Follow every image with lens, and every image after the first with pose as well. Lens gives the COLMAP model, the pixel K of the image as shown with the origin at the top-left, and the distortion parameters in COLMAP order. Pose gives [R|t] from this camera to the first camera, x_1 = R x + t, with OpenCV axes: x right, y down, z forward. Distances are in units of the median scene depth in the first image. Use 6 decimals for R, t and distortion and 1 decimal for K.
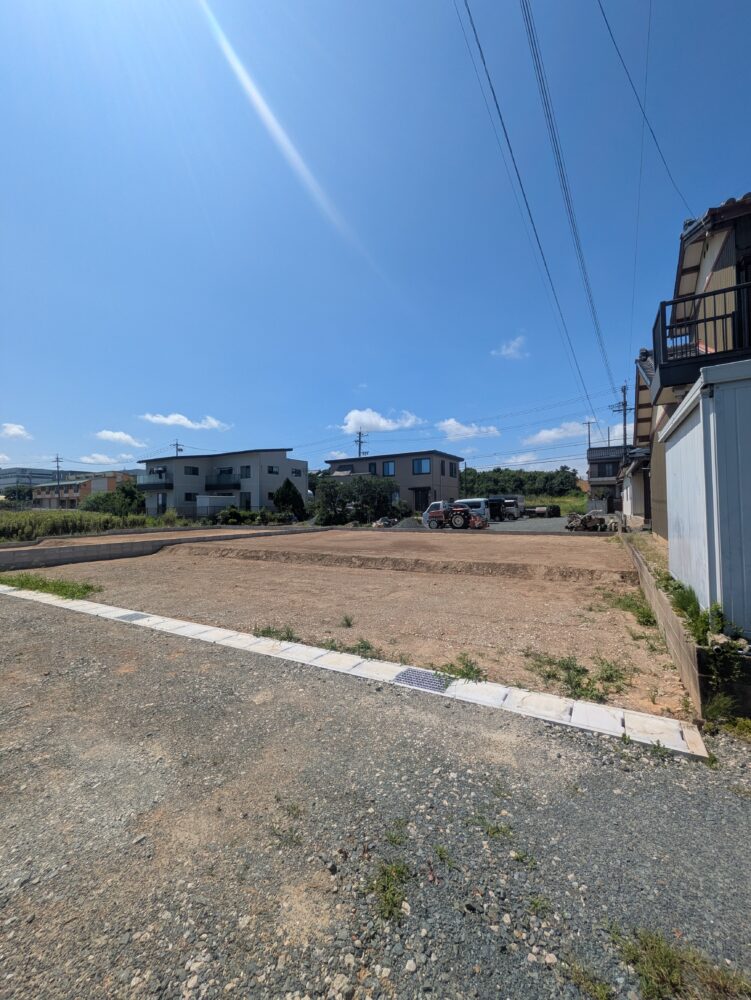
lens RADIAL K [[396.4, 0, 377.4], [0, 396.4, 501.5], [0, 0, 1]] dist [-0.001547, 0.000849]
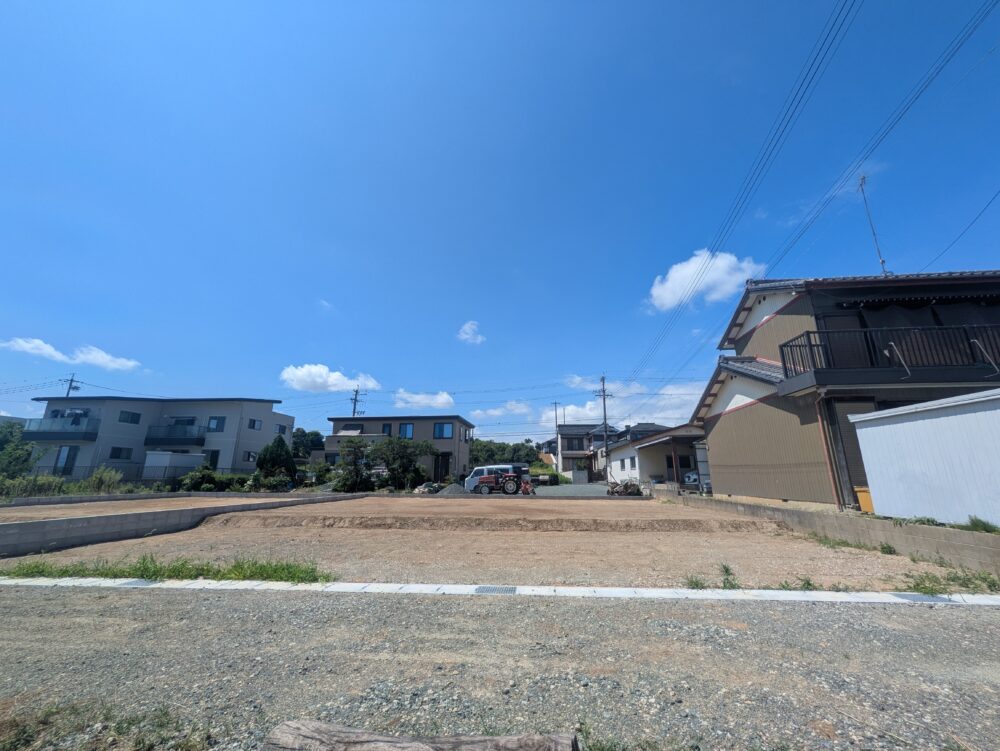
lens RADIAL K [[396.4, 0, 498.5], [0, 396.4, 372.3], [0, 0, 1]] dist [-0.001547, 0.000849]
pose [[0.907748, 0.122861, 0.401122, -0.650781], [-0.022247, 0.968906, -0.246425, 0.038673], [-0.418926, 0.214769, 0.882256, 0.120870]]
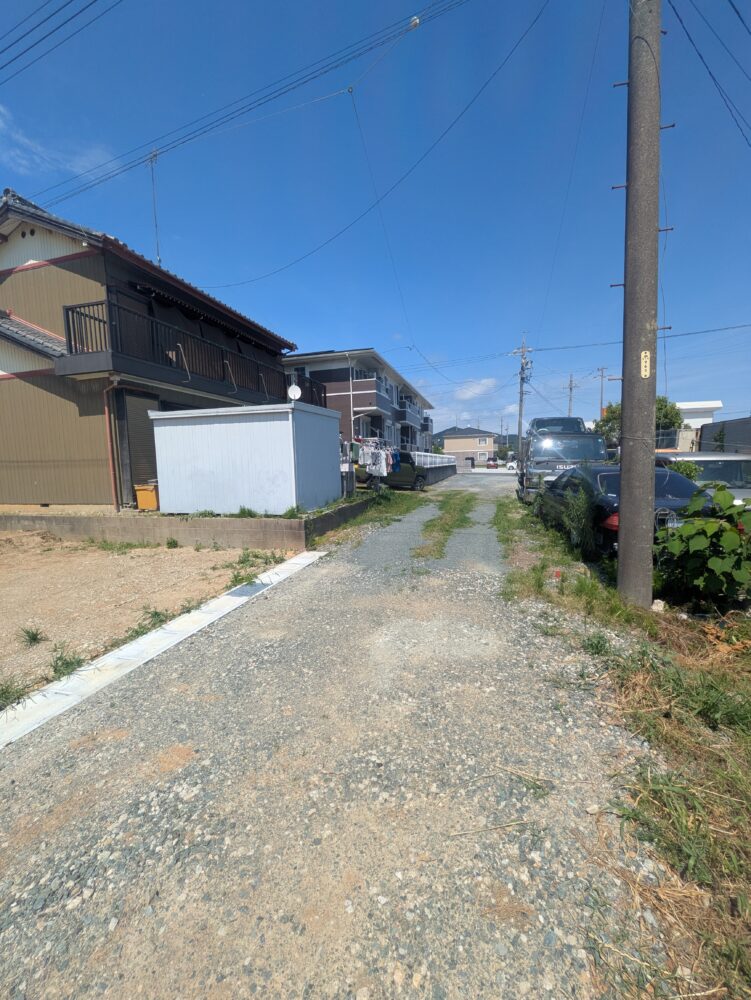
lens RADIAL K [[396.4, 0, 377.6], [0, 396.4, 500.1], [0, 0, 1]] dist [-0.001547, 0.000849]
pose [[-0.256247, -0.073436, 0.963818, -0.487688], [0.011915, 0.996794, 0.079117, 0.019112], [-0.966538, 0.031757, -0.254551, 0.354280]]
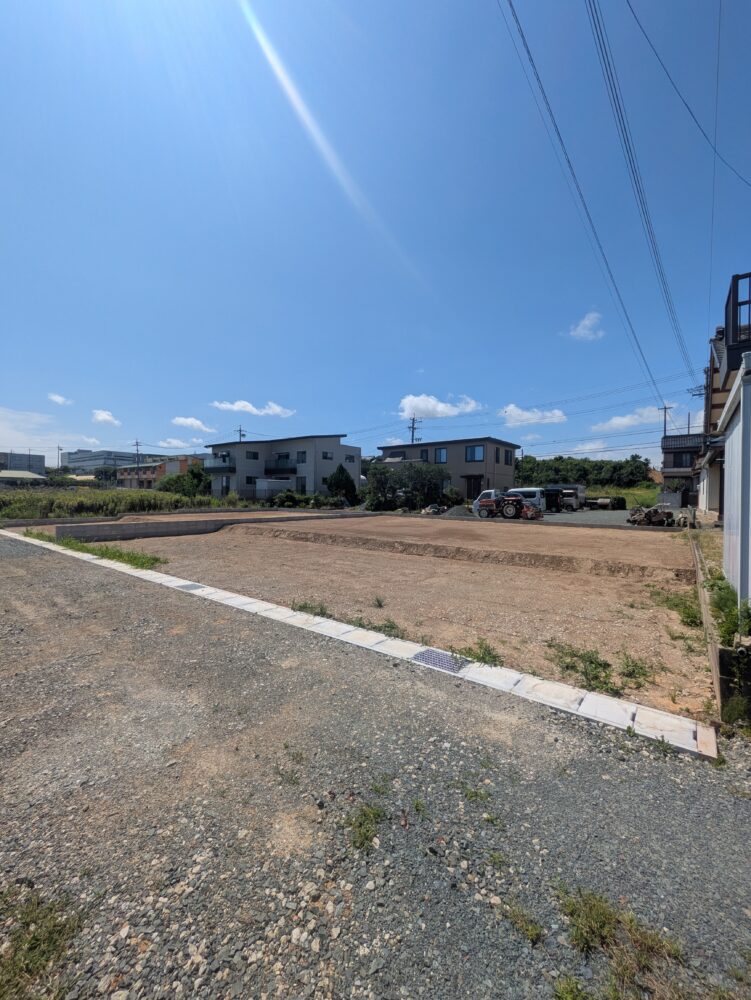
lens RADIAL K [[396.4, 0, 377.1], [0, 396.4, 500.7], [0, 0, 1]] dist [-0.001547, 0.000849]
pose [[0.990333, 0.027679, -0.135923, 0.031758], [-0.023311, 0.999163, 0.033618, -0.000359], [0.136739, -0.030124, 0.990149, -0.016504]]
